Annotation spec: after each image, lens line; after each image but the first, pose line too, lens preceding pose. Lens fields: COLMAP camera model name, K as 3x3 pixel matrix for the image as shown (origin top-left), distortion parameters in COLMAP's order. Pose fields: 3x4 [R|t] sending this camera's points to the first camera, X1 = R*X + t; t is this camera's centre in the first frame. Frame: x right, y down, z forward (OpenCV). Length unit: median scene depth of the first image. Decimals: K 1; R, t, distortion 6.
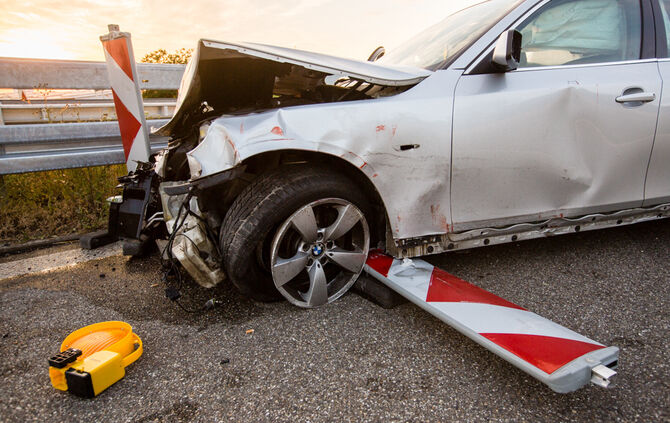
lens RADIAL K [[434.1, 0, 335.0], [0, 434.1, 211.5], [0, 0, 1]] dist [-0.050431, 0.086151]
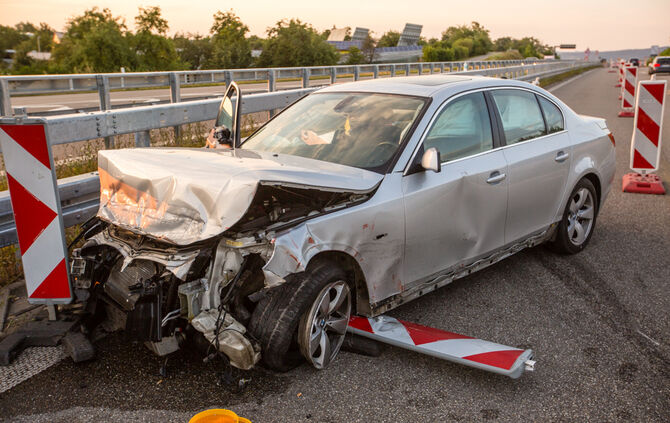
lens RADIAL K [[628.5, 0, 335.0], [0, 628.5, 211.5], [0, 0, 1]] dist [0.032121, 0.001381]
pose [[0.886300, -0.094047, 0.453462, -0.803782], [0.103170, 0.994653, 0.004640, -0.235791], [-0.451473, 0.042671, 0.891264, -0.670020]]
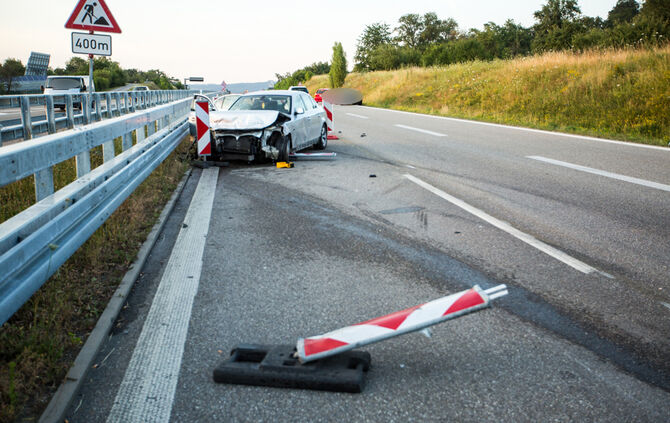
lens RADIAL K [[628.5, 0, 335.0], [0, 628.5, 211.5], [0, 0, 1]] dist [0.032121, 0.001381]
pose [[0.499798, -0.147067, 0.853565, -6.369827], [0.208298, 0.976966, 0.046361, 0.607696], [-0.840722, 0.154625, 0.518919, -3.279527]]
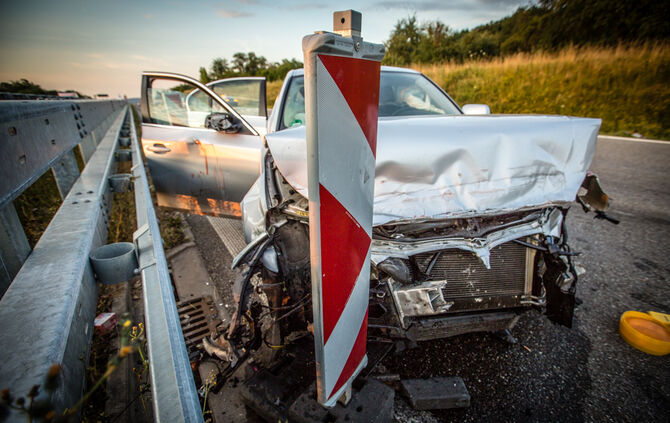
lens RADIAL K [[302.4, 0, 337.0], [0, 302.4, 219.2], [0, 0, 1]] dist [-0.028224, 0.000584]
pose [[0.102654, -0.358301, 0.927945, -1.189901], [0.259664, 0.910181, 0.322716, -0.547108], [-0.960227, 0.207826, 0.186471, 1.580276]]
